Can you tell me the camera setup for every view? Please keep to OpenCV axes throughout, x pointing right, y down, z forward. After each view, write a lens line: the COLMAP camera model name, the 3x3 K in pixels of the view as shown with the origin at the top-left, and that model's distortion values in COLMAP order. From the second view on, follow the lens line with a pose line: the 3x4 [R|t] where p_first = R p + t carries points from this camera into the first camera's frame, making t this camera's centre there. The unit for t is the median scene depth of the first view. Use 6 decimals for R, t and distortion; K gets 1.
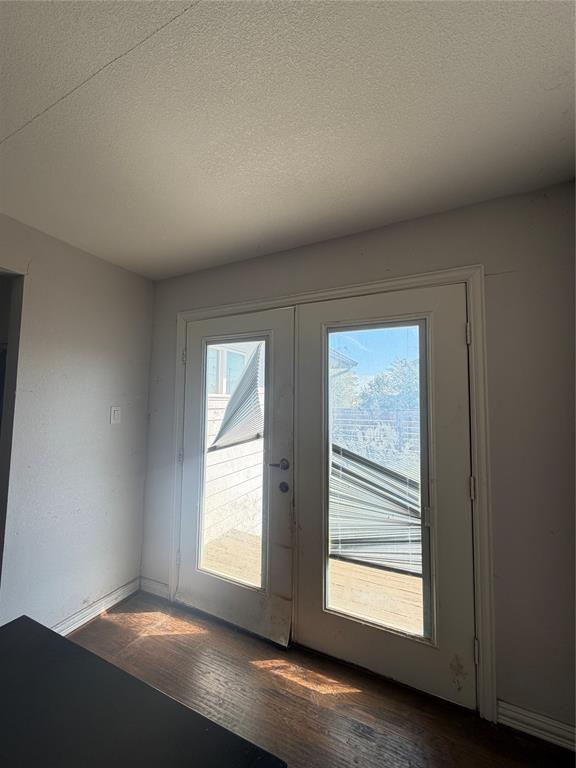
lens RADIAL K [[306.4, 0, 286.7], [0, 306.4, 383.8], [0, 0, 1]] dist [-0.000042, -0.000077]
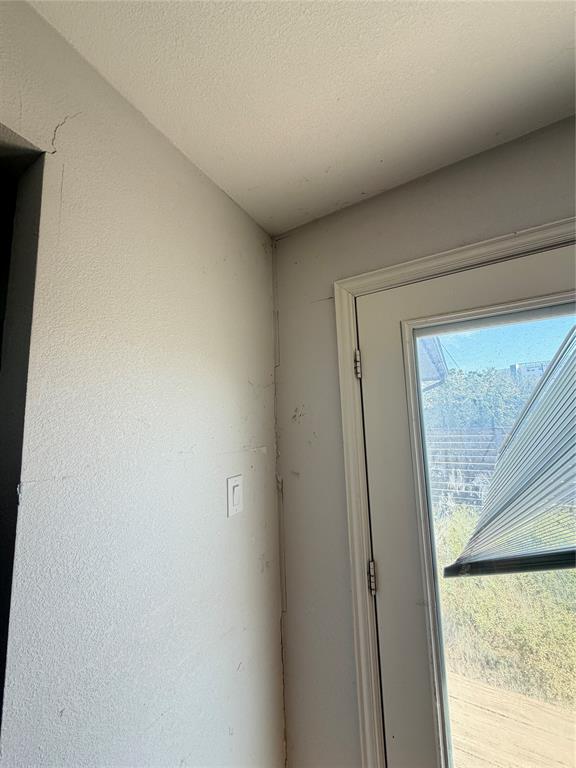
lens RADIAL K [[306.4, 0, 288.3], [0, 306.4, 382.0], [0, 0, 1]] dist [-0.000042, -0.000077]
pose [[0.994878, -0.058541, -0.082402, -0.403203], [0.053120, 0.996371, -0.066512, -0.034376], [0.085997, 0.061794, 0.994377, 0.496510]]
